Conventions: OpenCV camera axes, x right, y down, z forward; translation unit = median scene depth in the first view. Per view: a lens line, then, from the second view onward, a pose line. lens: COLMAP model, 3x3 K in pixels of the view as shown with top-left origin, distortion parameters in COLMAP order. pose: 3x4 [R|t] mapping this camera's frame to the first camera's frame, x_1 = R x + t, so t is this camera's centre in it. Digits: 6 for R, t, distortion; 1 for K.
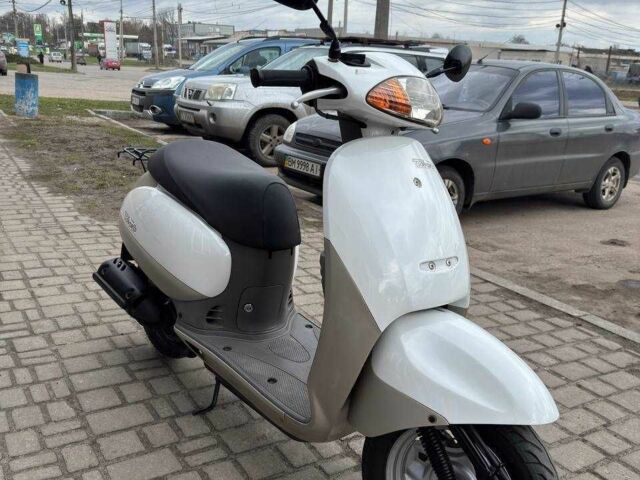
lens RADIAL K [[611.5, 0, 320.0], [0, 611.5, 240.0], [0, 0, 1]] dist [0.011934, 0.000814]
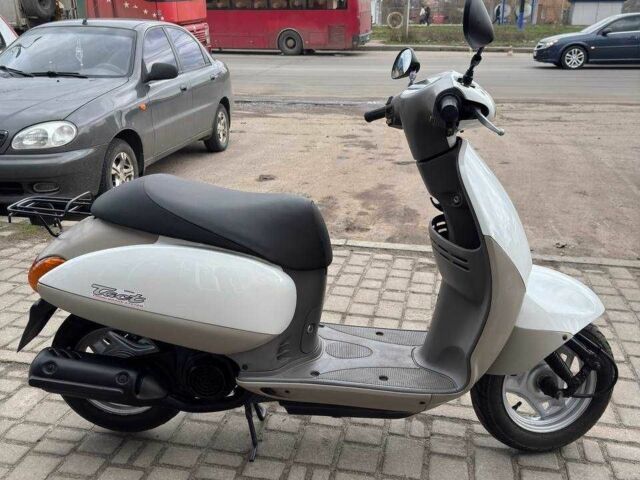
lens RADIAL K [[611.5, 0, 320.0], [0, 611.5, 240.0], [0, 0, 1]] dist [0.011934, 0.000814]
pose [[0.678737, -0.292731, 0.673517, -0.268925], [0.227129, 0.955831, 0.186545, -0.077060], [-0.698376, 0.026360, 0.715246, 0.097198]]
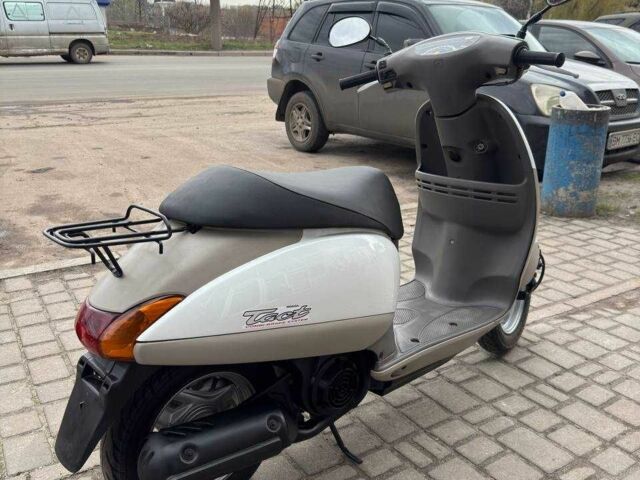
lens RADIAL K [[594.8, 0, 320.0], [0, 594.8, 240.0], [0, 0, 1]] dist [0.123347, -0.239661]
pose [[-0.014219, -0.374858, 0.926973, -0.351187], [0.248810, 0.896580, 0.366384, -0.128531], [-0.968448, 0.235850, 0.080520, 0.367080]]
